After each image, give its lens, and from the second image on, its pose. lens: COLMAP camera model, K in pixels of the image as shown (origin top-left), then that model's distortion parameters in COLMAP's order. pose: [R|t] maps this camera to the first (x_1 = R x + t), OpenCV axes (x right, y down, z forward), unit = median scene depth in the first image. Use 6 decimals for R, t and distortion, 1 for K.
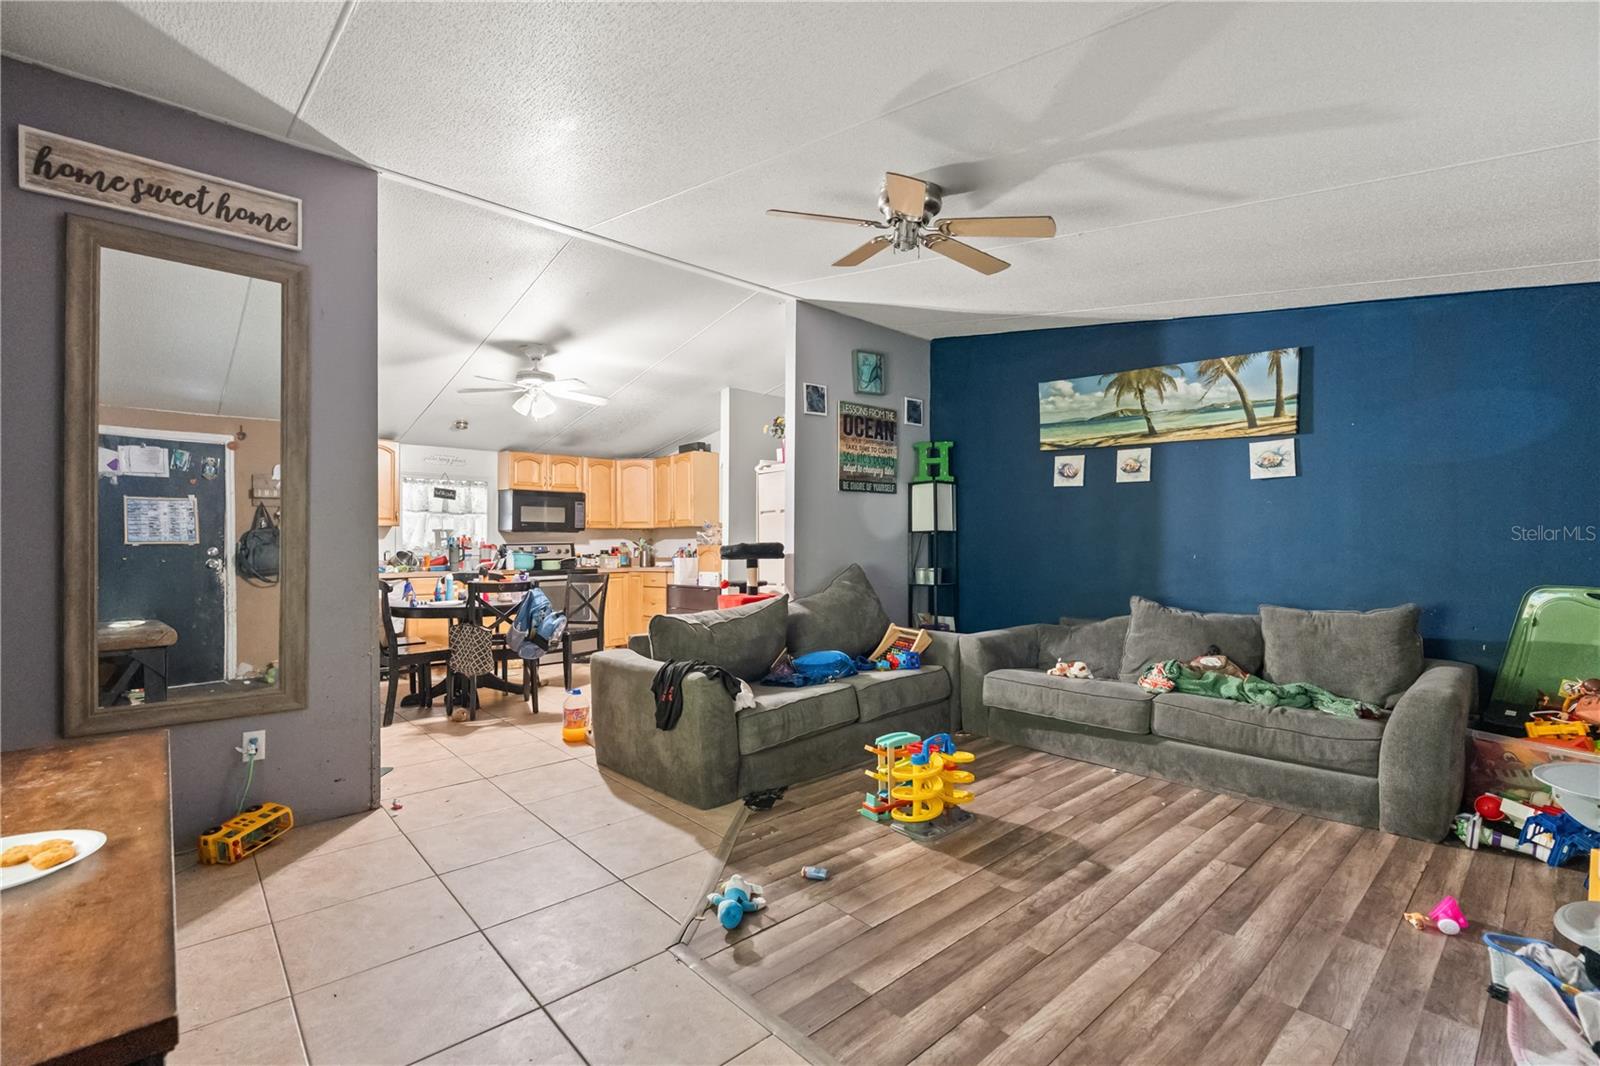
lens RADIAL K [[700.5, 0, 798.3], [0, 700.5, 539.0], [0, 0, 1]] dist [-0.000886, -0.000039]
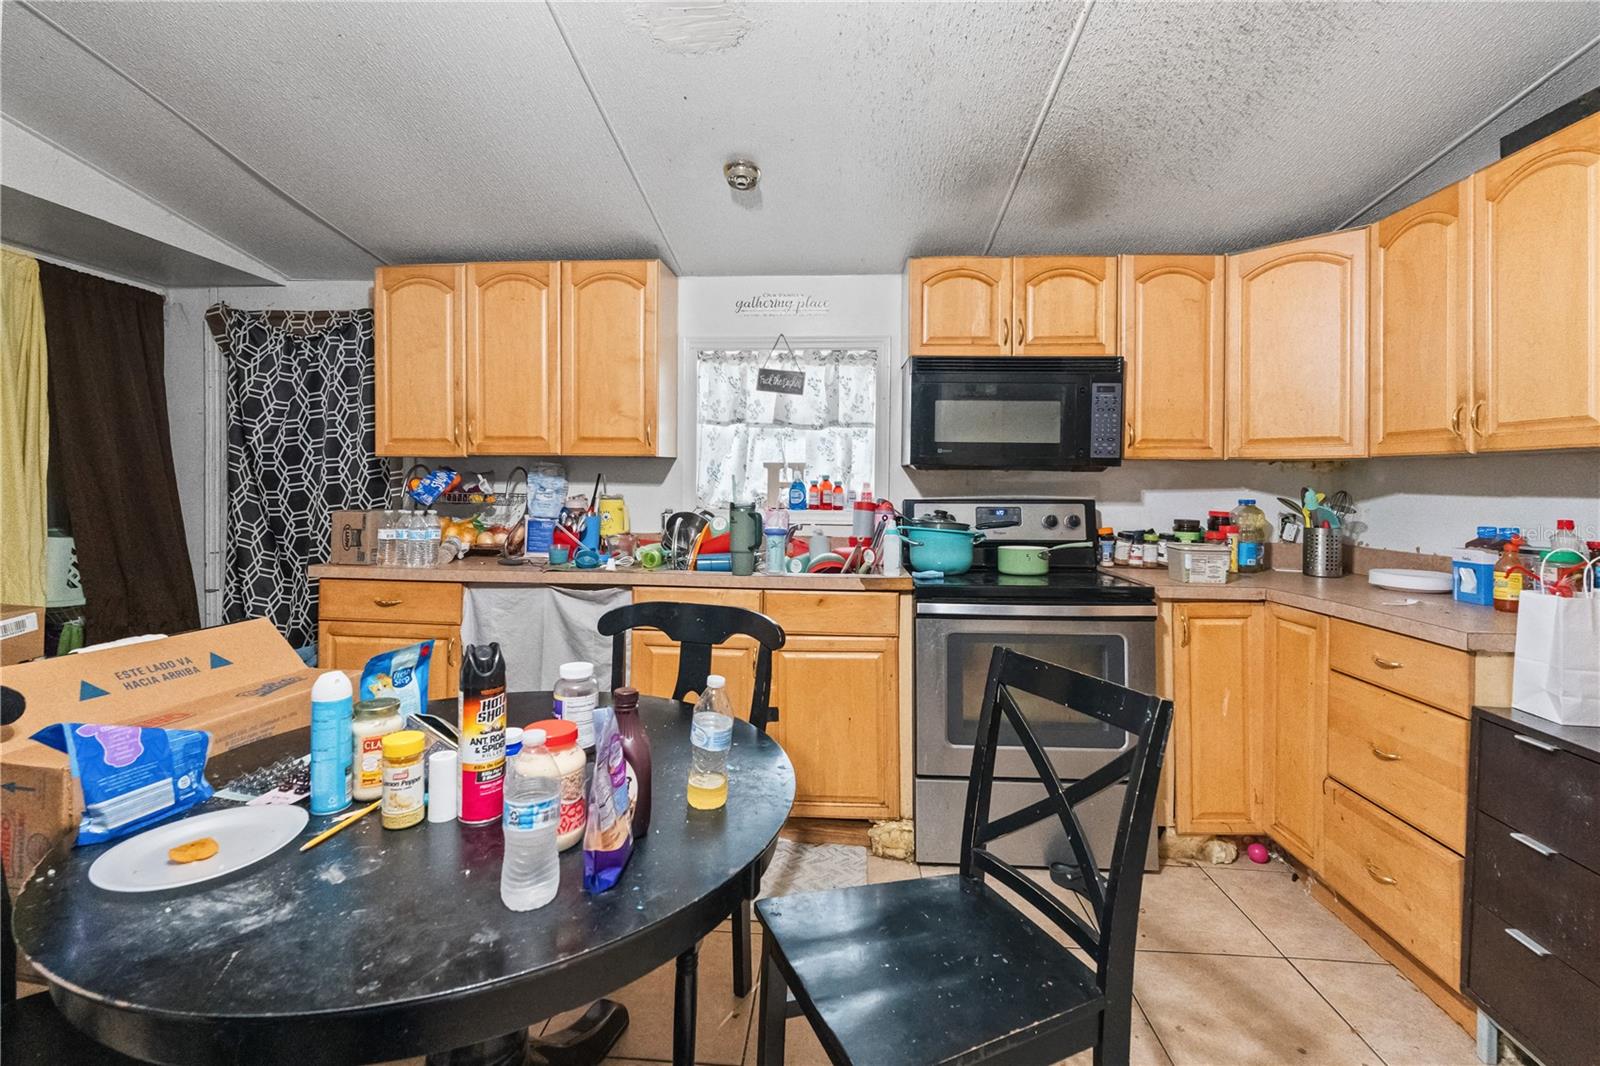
lens RADIAL K [[718.5, 0, 795.0], [0, 718.5, 475.2], [0, 0, 1]] dist [-0.008213, -0.000047]
pose [[0.698488, 0.009063, -0.715564, -0.167916], [-0.006551, 0.999959, 0.006271, -0.008758], [0.715592, 0.000307, 0.698519, 0.651810]]
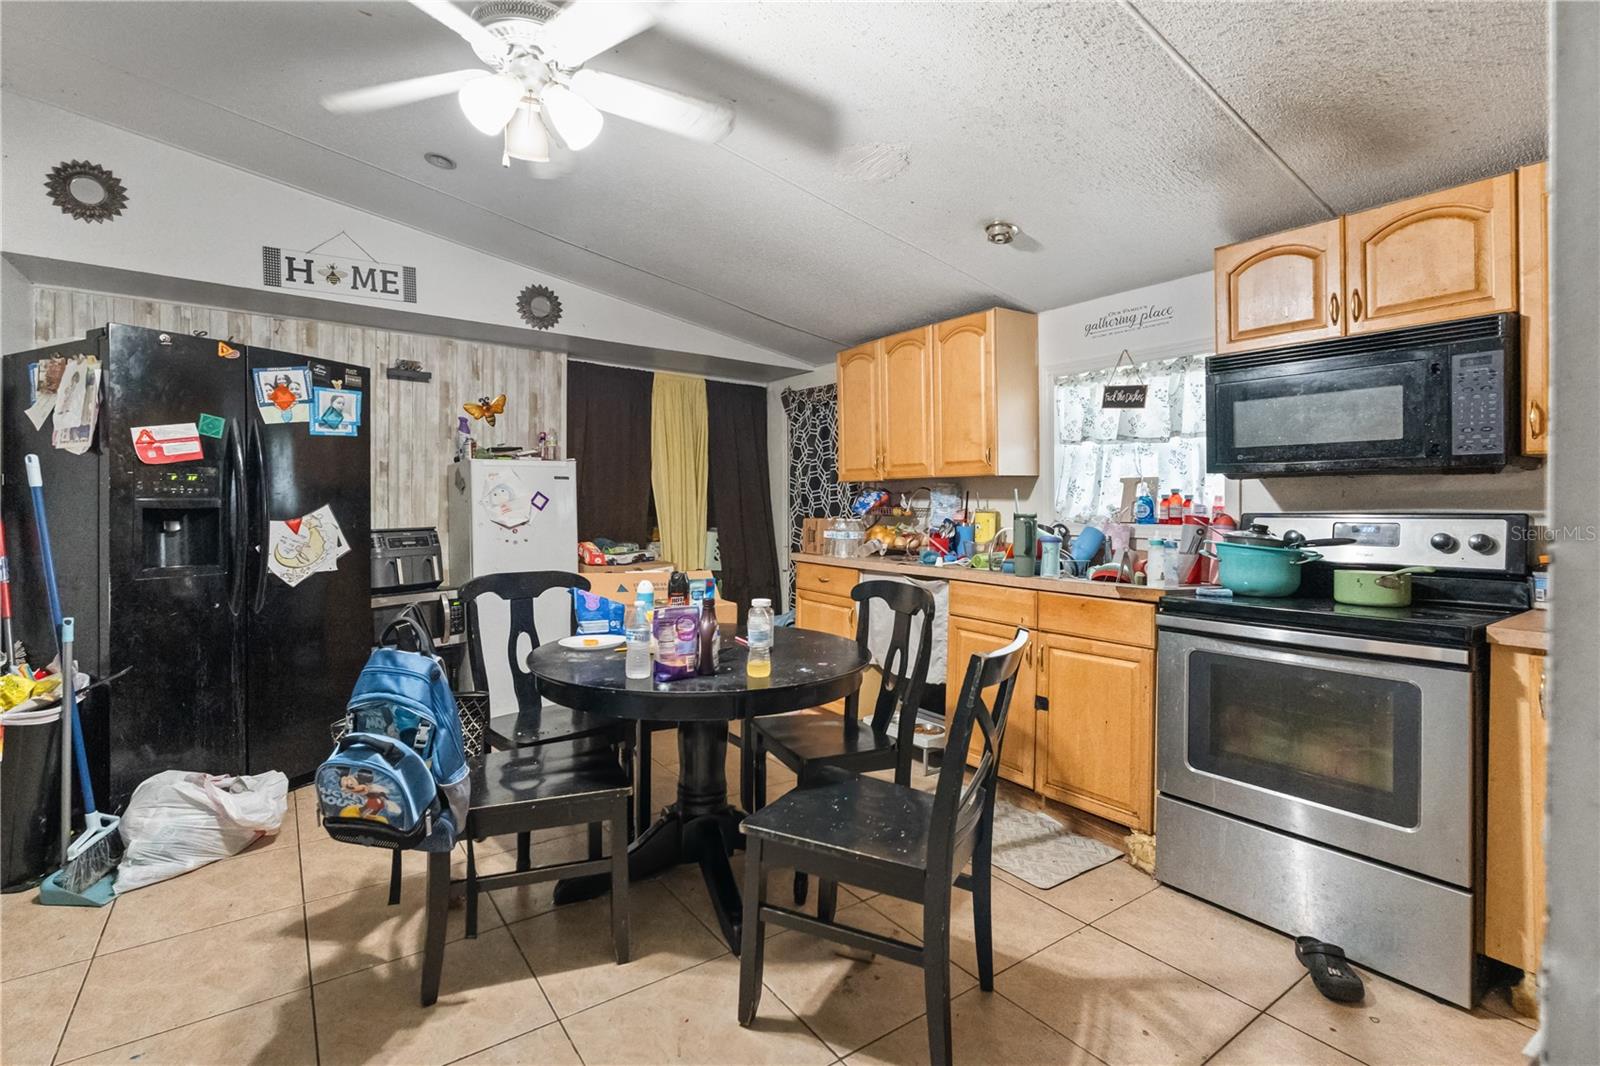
lens RADIAL K [[746.8, 0, 800.8], [0, 746.8, 499.7], [0, 0, 1]] dist [0.000277, 0.000285]
pose [[-0.110931, -0.000185, -0.993828, -0.016032], [0.005746, 0.999983, -0.000828, -0.000797], [0.993811, -0.005803, -0.110928, 0.796983]]
